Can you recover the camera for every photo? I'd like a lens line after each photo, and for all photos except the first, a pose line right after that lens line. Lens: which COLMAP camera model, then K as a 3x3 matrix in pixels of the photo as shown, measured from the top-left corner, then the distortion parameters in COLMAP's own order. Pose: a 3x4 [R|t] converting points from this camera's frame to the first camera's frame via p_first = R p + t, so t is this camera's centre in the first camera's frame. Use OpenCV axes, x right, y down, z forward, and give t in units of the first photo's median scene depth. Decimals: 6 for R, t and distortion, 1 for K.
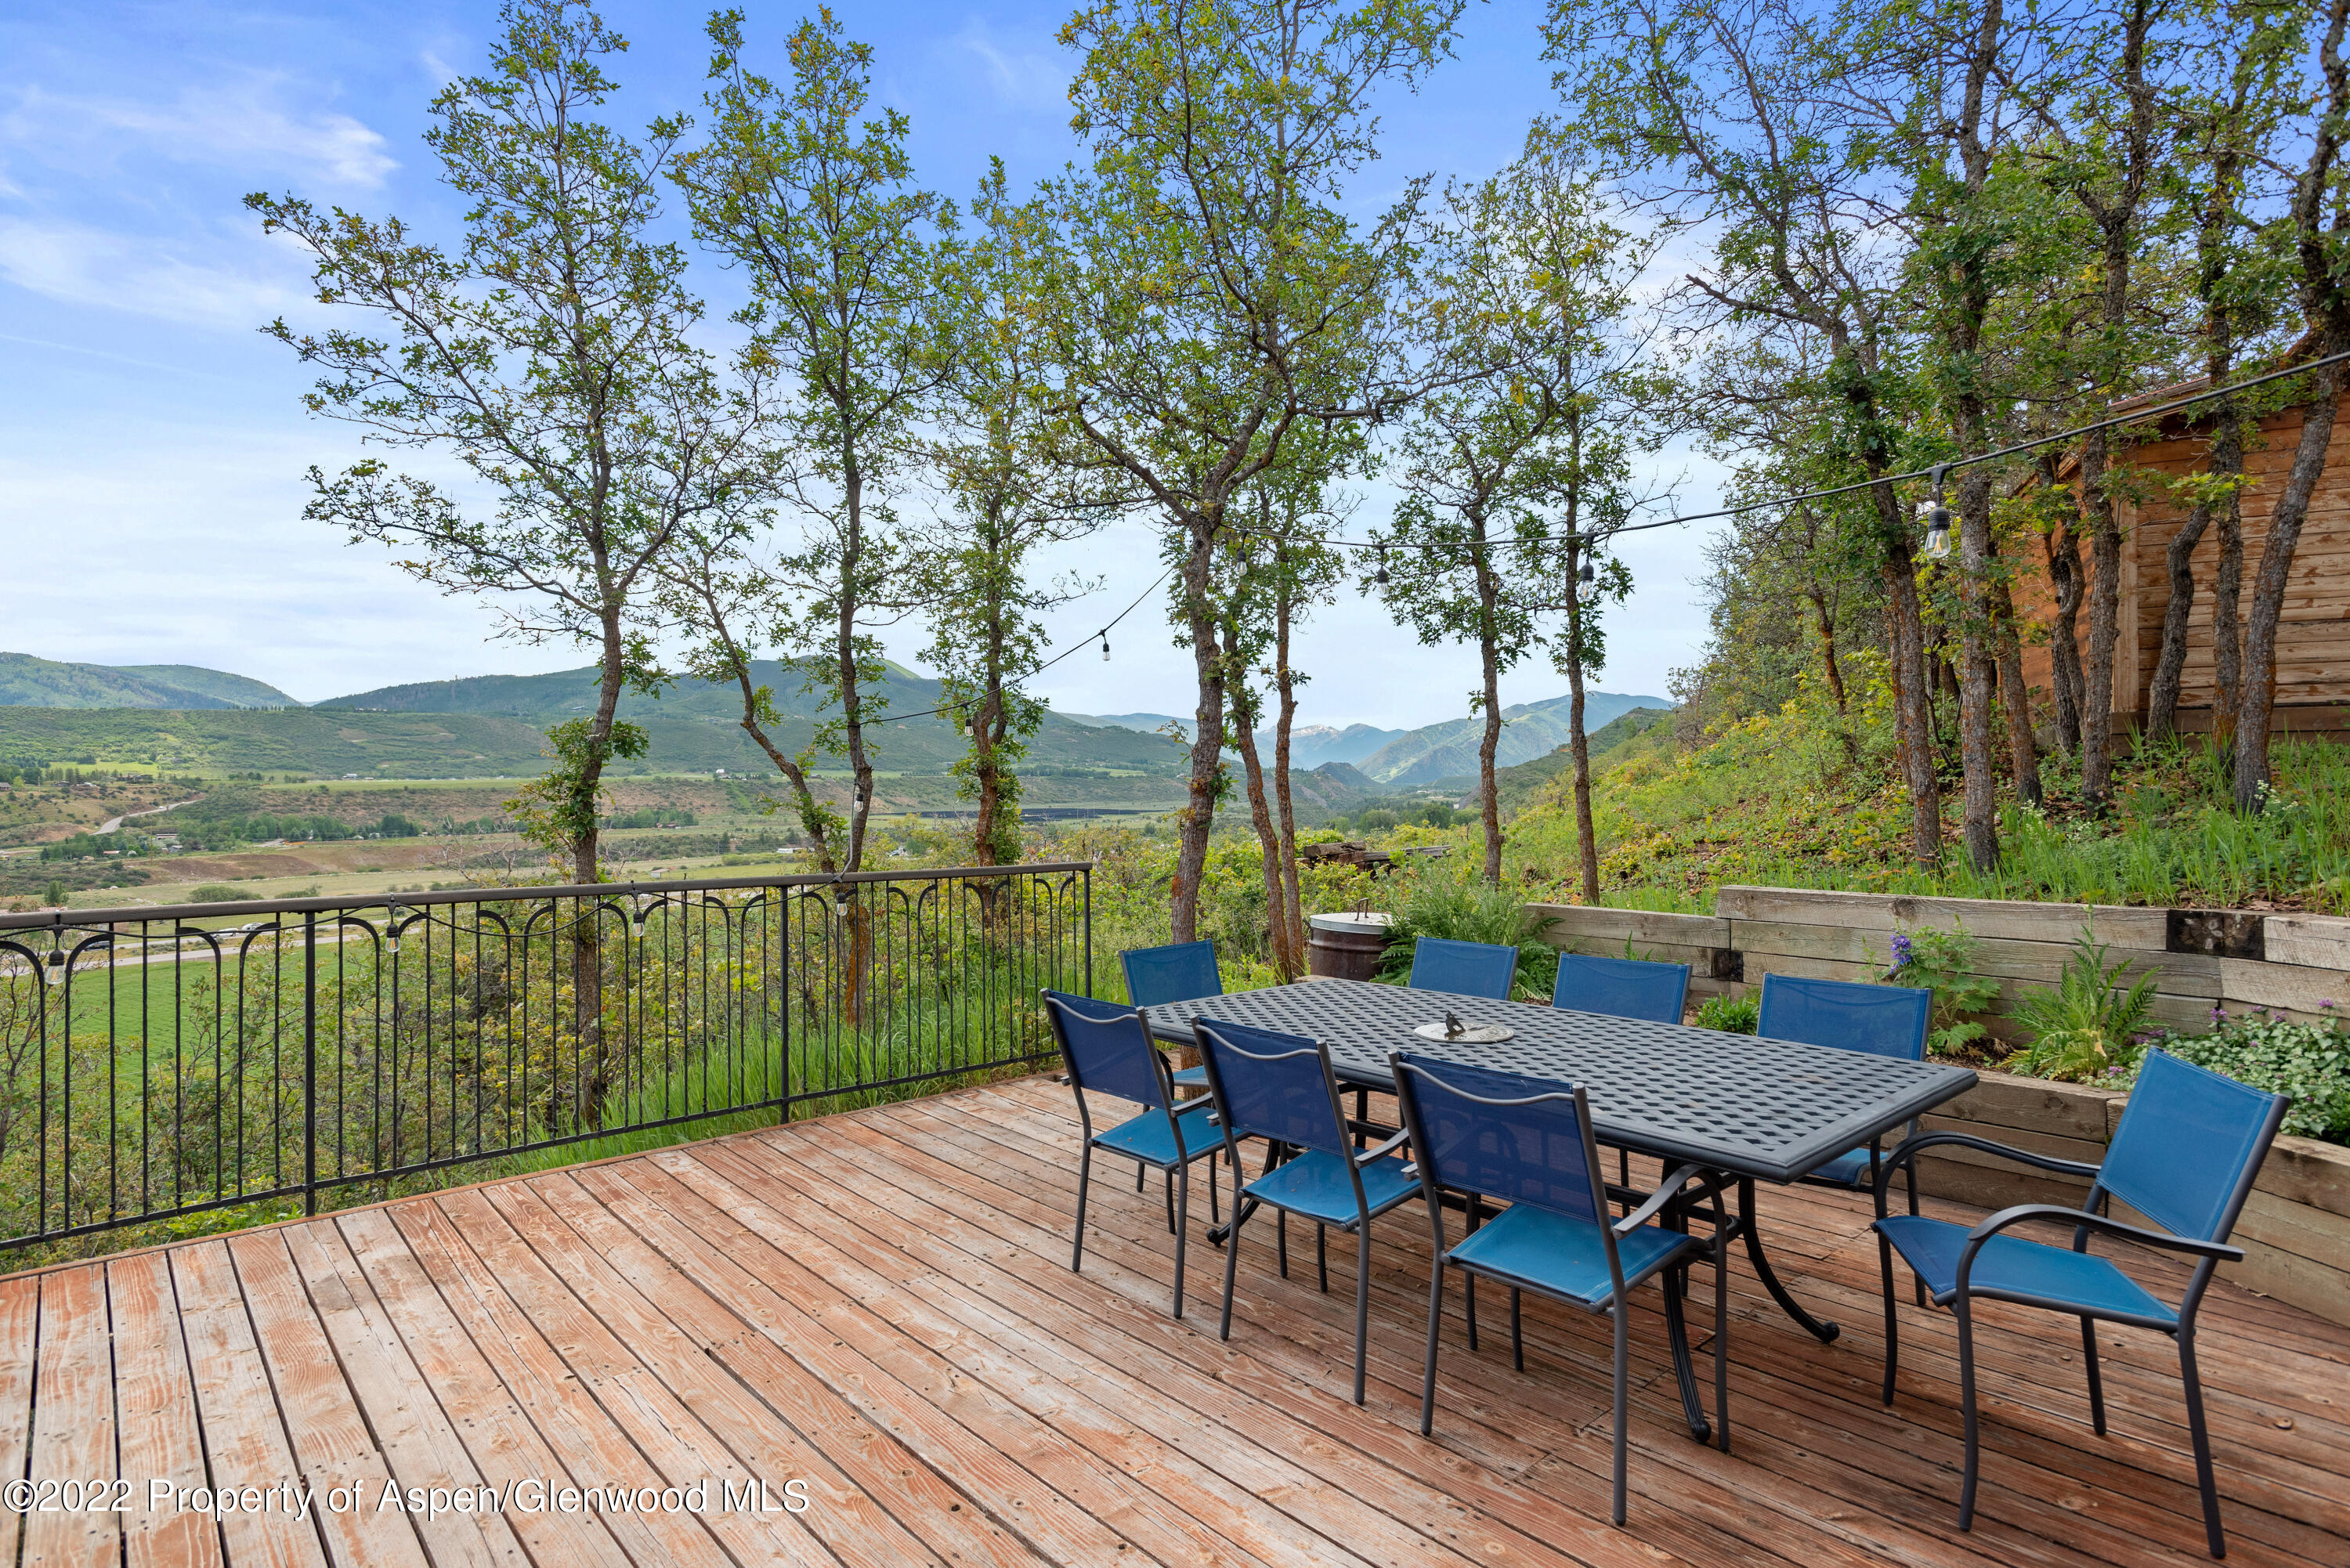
lens RADIAL K [[1210.6, 0, 1167.0], [0, 1210.6, 785.0], [0, 0, 1]] dist [0.001395, 0.000335]
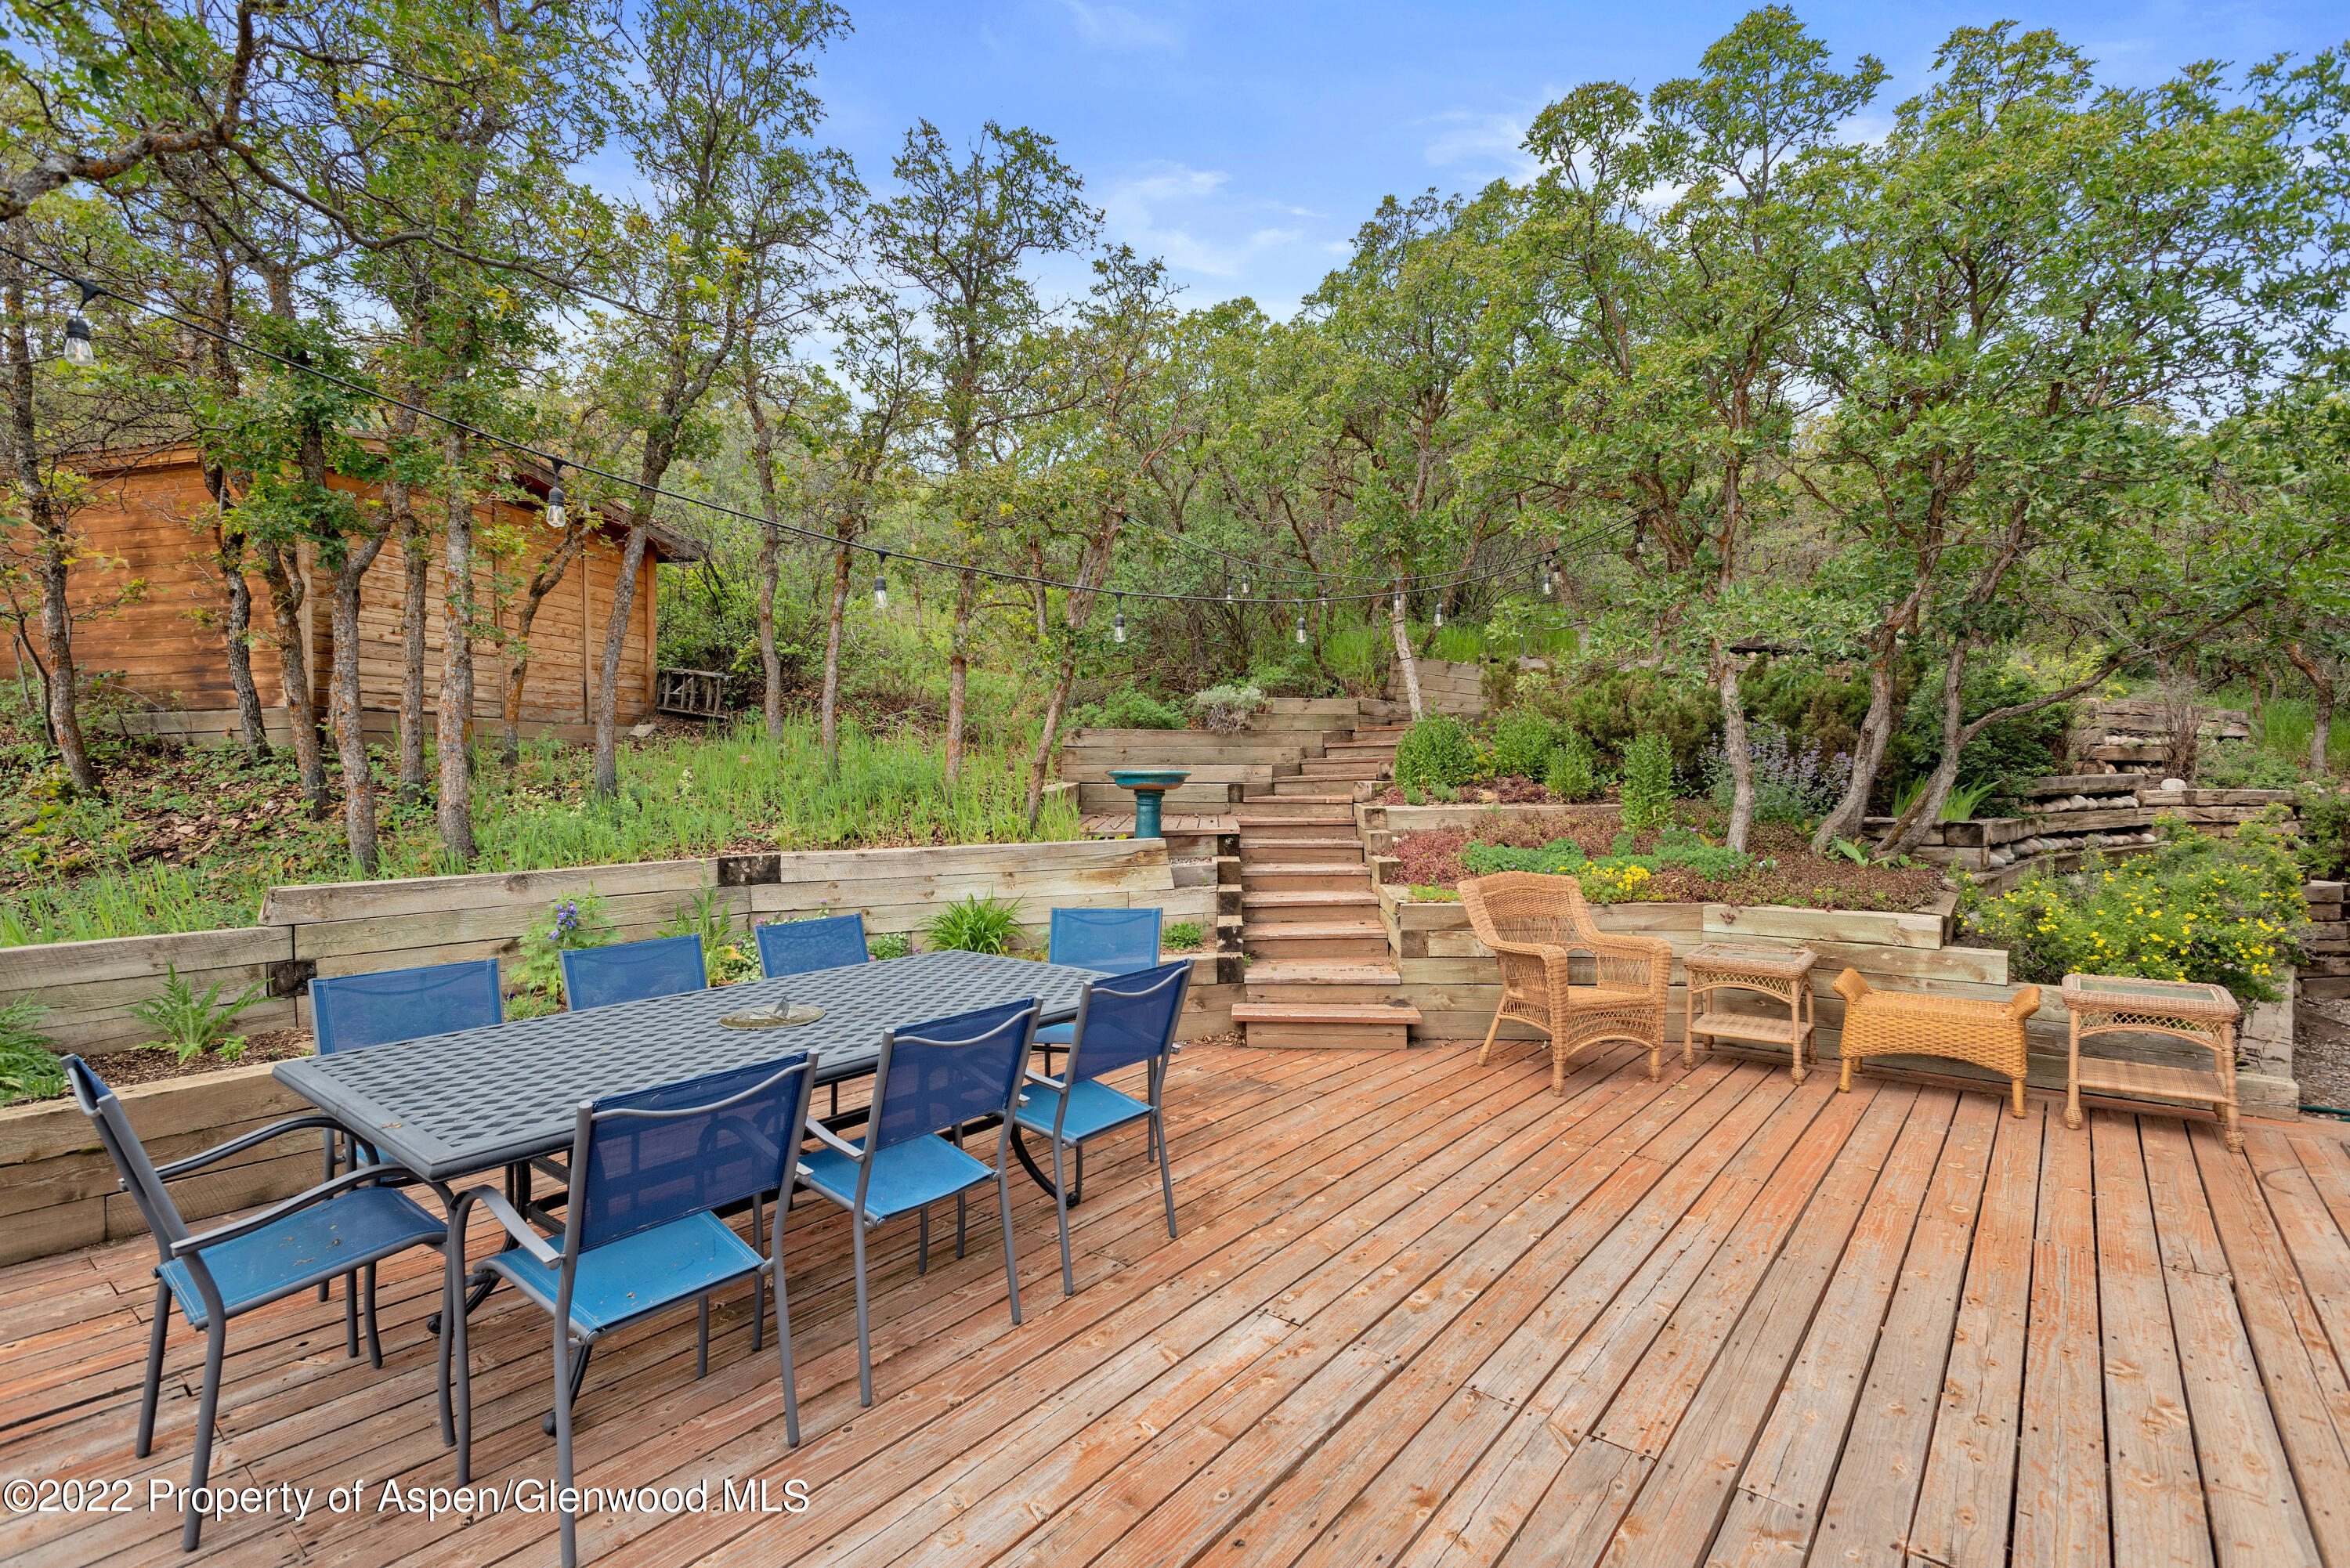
lens RADIAL K [[1149.0, 0, 1177.2], [0, 1149.0, 781.8], [0, 0, 1]] dist [0.004605, -0.000222]
pose [[-0.170410, 0.001754, 0.985372, -0.605342], [0.002319, 0.999996, -0.001379, 0.016699], [-0.985371, 0.002050, -0.170413, 0.706945]]
